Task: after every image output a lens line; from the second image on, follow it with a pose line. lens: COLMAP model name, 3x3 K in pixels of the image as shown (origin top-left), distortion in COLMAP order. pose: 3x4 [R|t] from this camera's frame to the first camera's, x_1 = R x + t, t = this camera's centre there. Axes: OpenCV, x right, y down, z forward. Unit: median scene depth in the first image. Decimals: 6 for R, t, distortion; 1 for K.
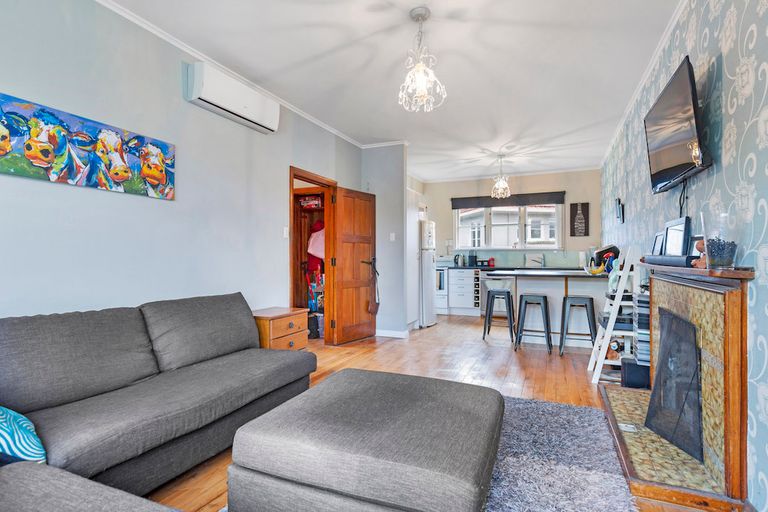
lens RADIAL K [[395.0, 0, 384.3], [0, 395.0, 254.8], [0, 0, 1]] dist [-0.000598, 0.000818]
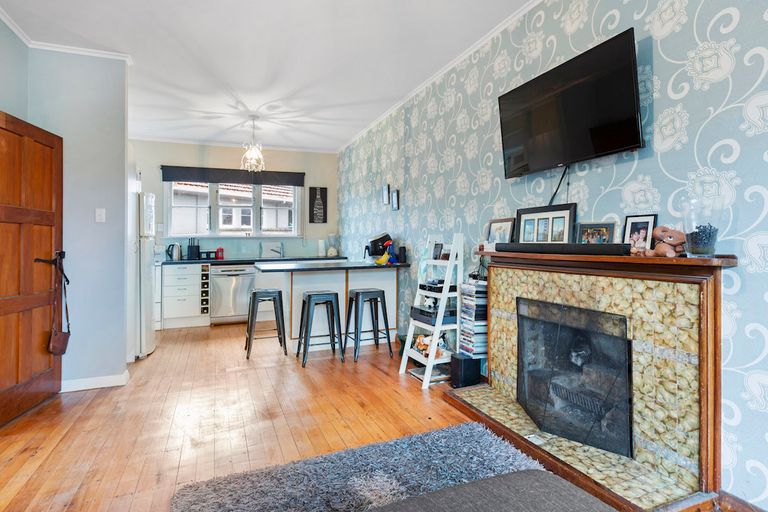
lens RADIAL K [[416.5, 0, 389.2], [0, 416.5, 241.1], [0, 0, 1]] dist [0.003209, -0.002518]
pose [[0.694477, -0.005233, 0.719496, -0.122702], [0.008903, 0.999959, -0.001321, -0.002562], [-0.719460, 0.007323, 0.694495, 0.261781]]
